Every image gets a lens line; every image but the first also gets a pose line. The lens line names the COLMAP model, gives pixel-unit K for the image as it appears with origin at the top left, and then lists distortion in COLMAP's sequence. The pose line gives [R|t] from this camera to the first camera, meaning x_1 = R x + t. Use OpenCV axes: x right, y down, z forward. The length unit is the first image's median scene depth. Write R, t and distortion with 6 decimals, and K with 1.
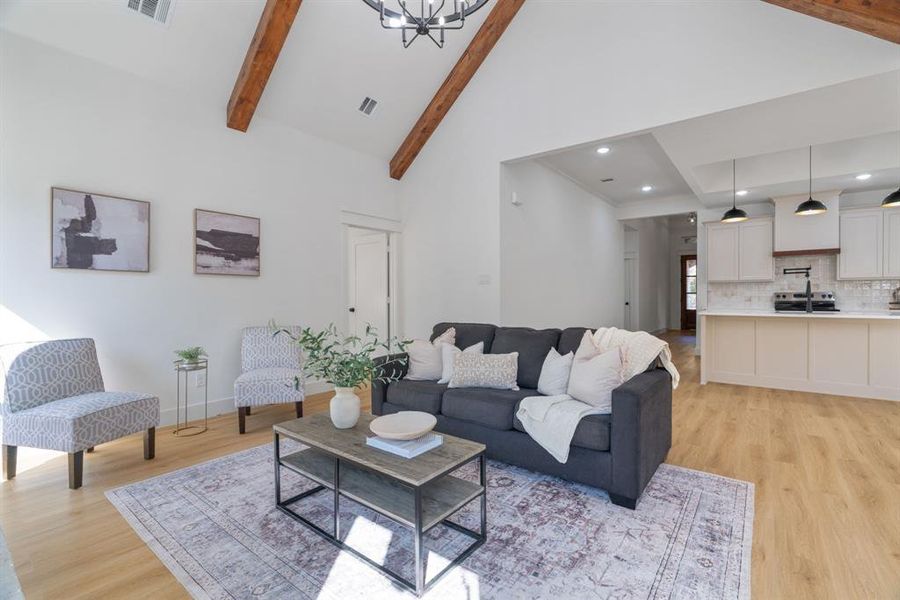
lens RADIAL K [[404.6, 0, 455.5], [0, 404.6, 299.8], [0, 0, 1]] dist [-0.012704, 0.004513]
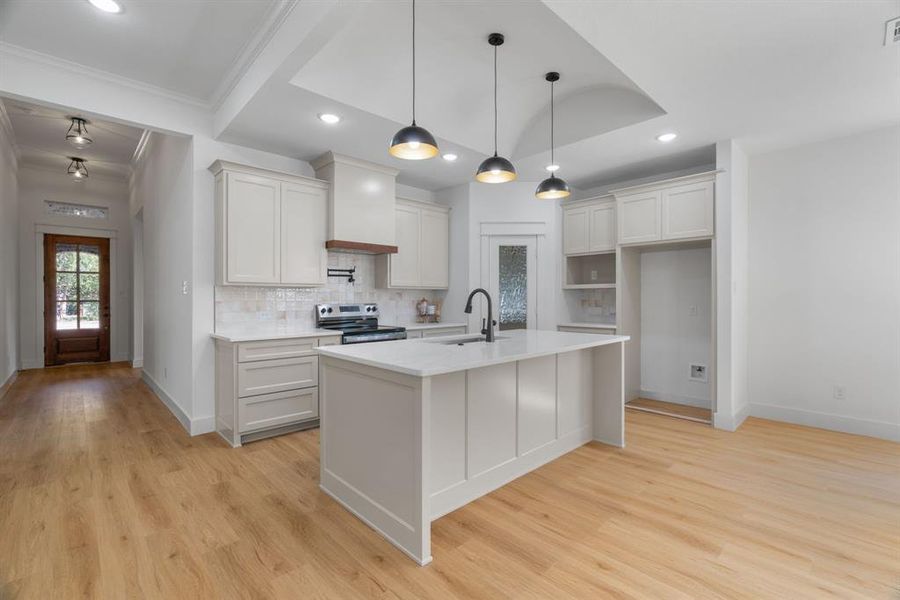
lens RADIAL K [[404.6, 0, 454.0], [0, 404.6, 298.1], [0, 0, 1]] dist [-0.012704, 0.004513]
pose [[0.155832, 0.003619, 0.987777, 0.344312], [0.011125, 0.999923, -0.005419, -0.040006], [-0.987721, 0.011833, 0.155780, 1.217205]]
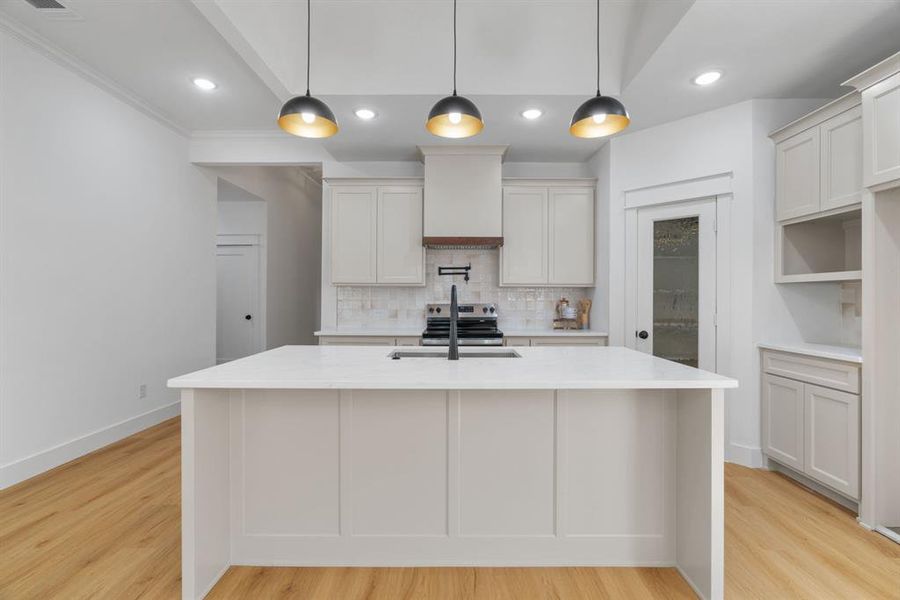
lens RADIAL K [[404.6, 0, 456.9], [0, 404.6, 297.3], [0, 0, 1]] dist [-0.012704, 0.004513]
pose [[0.792191, 0.008123, 0.610219, 0.787244], [-0.000986, 0.999927, -0.012030, -0.037234], [-0.610272, 0.008928, 0.792142, 0.831864]]
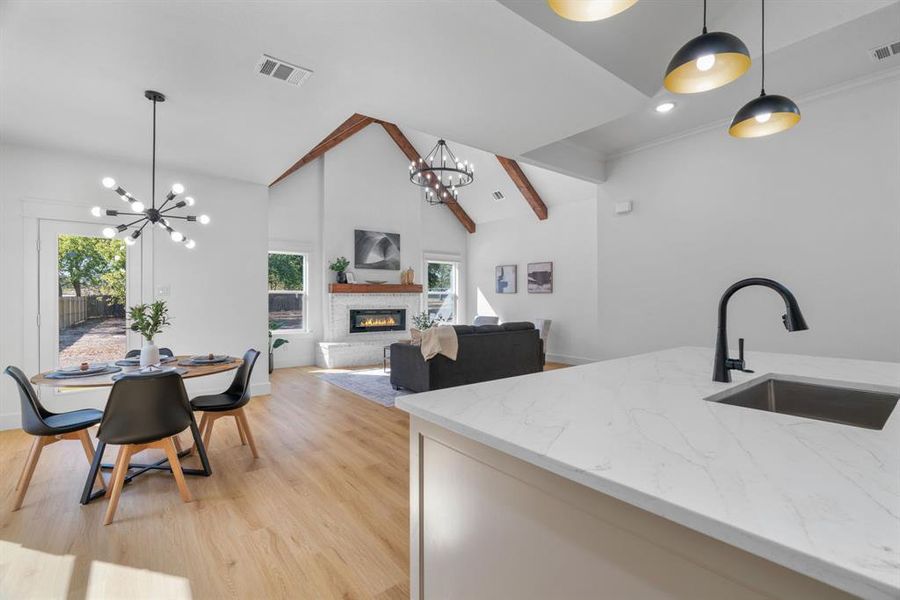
lens RADIAL K [[404.6, 0, 450.3], [0, 404.6, 299.5], [0, 0, 1]] dist [-0.012704, 0.004513]
pose [[-0.252367, 0.007356, -0.967604, 1.579721], [-0.006673, 0.999934, 0.009343, -0.044311], [0.967608, 0.008815, -0.252302, 1.107835]]
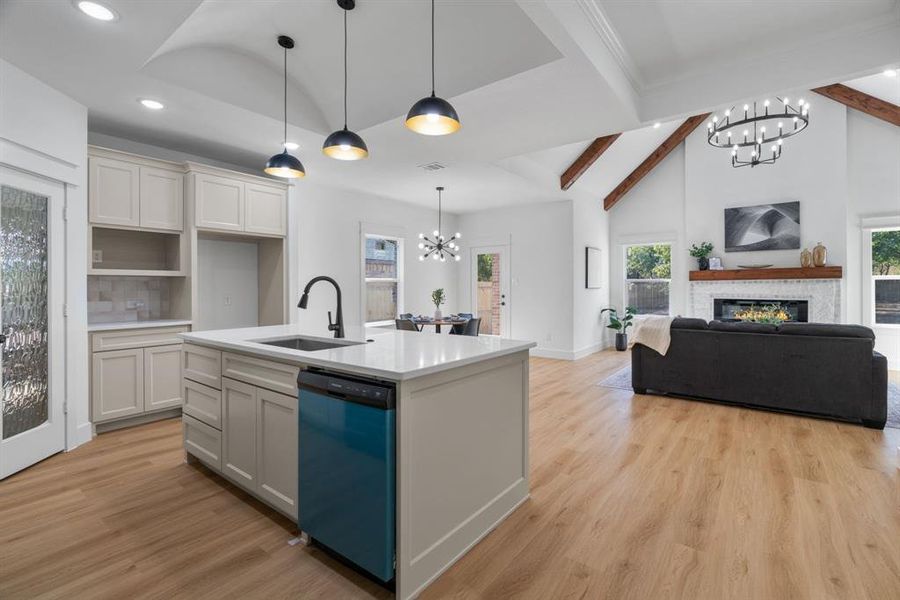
lens RADIAL K [[404.6, 0, 456.8], [0, 404.6, 287.3], [0, 0, 1]] dist [-0.012704, 0.004513]
pose [[-0.999971, 0.006722, -0.003690, 0.926412], [0.006684, 0.999925, 0.010247, -0.049671], [0.003759, 0.010222, -0.999941, 1.946267]]
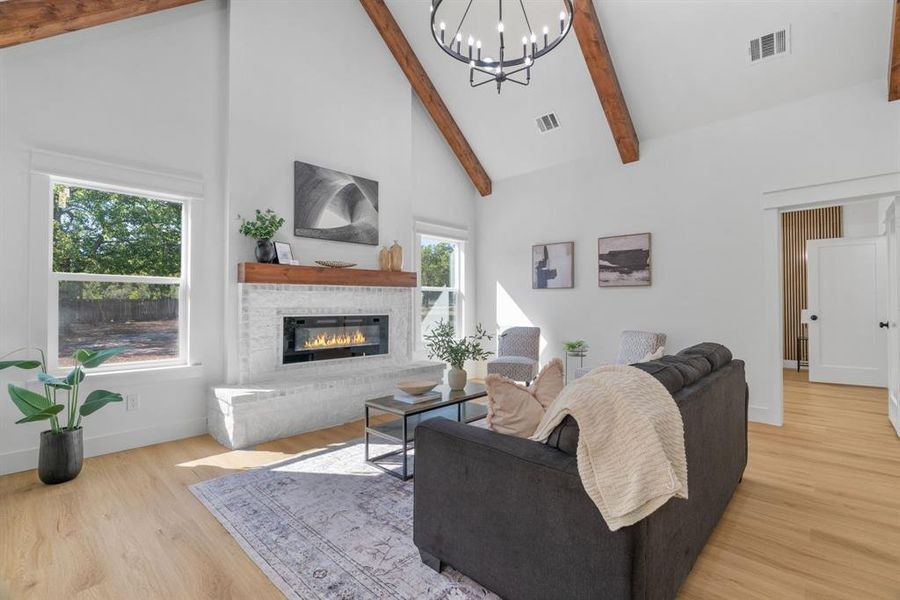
lens RADIAL K [[404.6, 0, 453.1], [0, 404.6, 298.9], [0, 0, 1]] dist [-0.012704, 0.004513]
pose [[-0.100648, -0.009151, -0.994880, 0.704599], [-0.007023, 0.999939, -0.008487, -0.010514], [0.994897, 0.006133, -0.100706, 0.631515]]
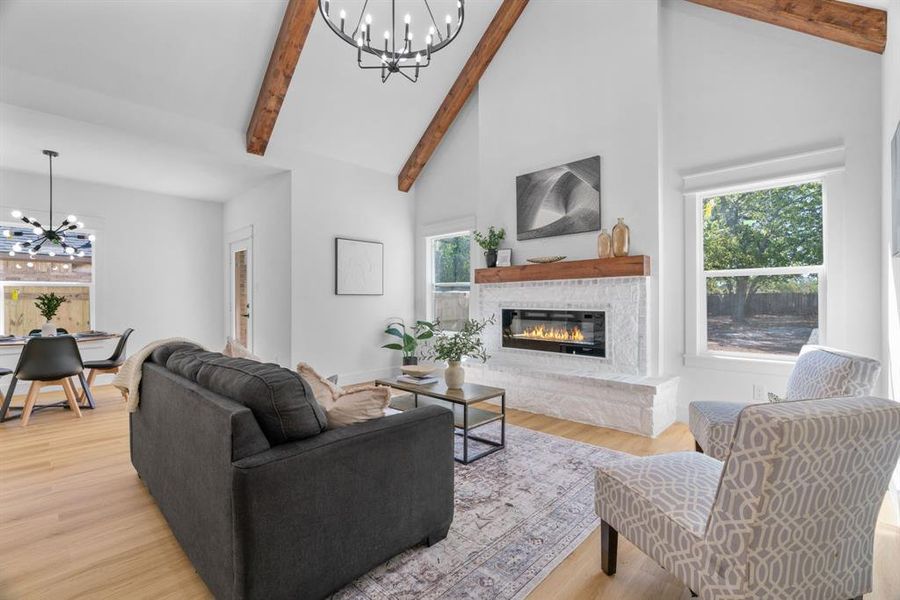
lens RADIAL K [[404.6, 0, 455.3], [0, 404.6, 296.5], [0, 0, 1]] dist [-0.012704, 0.004513]
pose [[-0.995488, 0.007494, 0.094596, -0.231164], [0.007942, 0.999959, 0.004359, -0.016329], [-0.094560, 0.005090, -0.995506, 1.373208]]
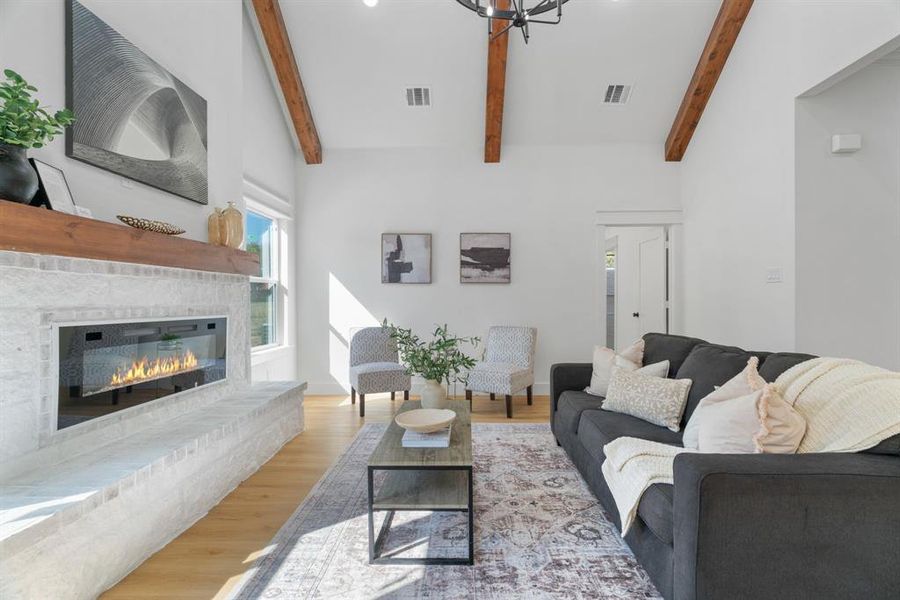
lens RADIAL K [[404.6, 0, 455.3], [0, 404.6, 302.6], [0, 0, 1]] dist [-0.012704, 0.004513]
pose [[0.593944, 0.004534, -0.804494, 0.384790], [-0.006067, 0.999981, 0.001156, -0.002740], [0.804484, 0.004194, 0.593960, 0.200926]]
